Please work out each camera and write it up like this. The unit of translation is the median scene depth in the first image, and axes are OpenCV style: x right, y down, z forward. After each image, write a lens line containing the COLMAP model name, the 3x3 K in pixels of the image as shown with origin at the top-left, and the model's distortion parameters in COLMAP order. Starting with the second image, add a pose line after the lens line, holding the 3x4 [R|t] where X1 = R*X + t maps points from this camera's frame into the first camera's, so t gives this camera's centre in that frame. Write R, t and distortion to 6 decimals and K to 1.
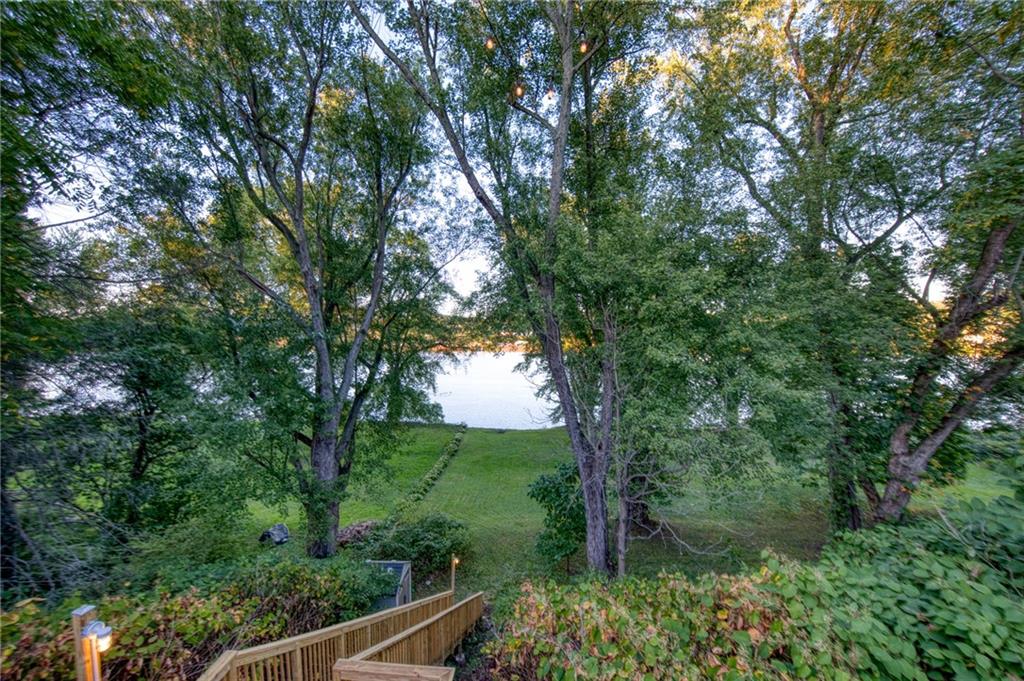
lens RADIAL K [[361.9, 0, 512.2], [0, 361.9, 336.7], [0, 0, 1]] dist [-0.026242, -0.000034]
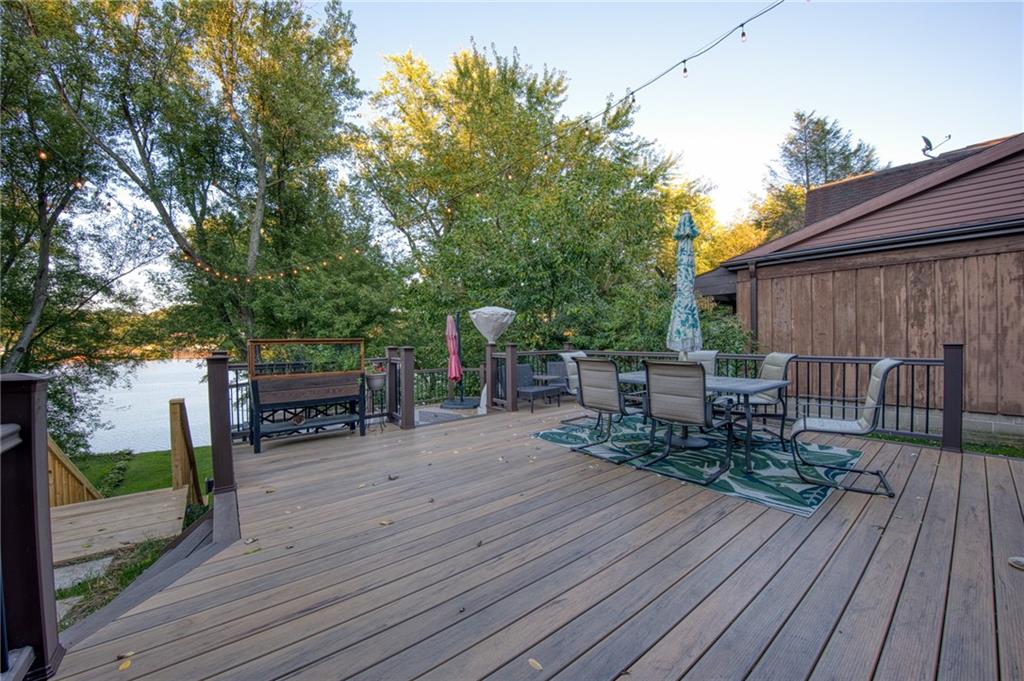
lens RADIAL K [[361.9, 0, 512.2], [0, 361.9, 336.7], [0, 0, 1]] dist [-0.026242, -0.000034]
pose [[0.739399, -0.012896, 0.673144, -0.027880], [0.007870, 0.999914, 0.010512, -0.027093], [-0.673222, -0.002475, 0.739437, -0.265963]]
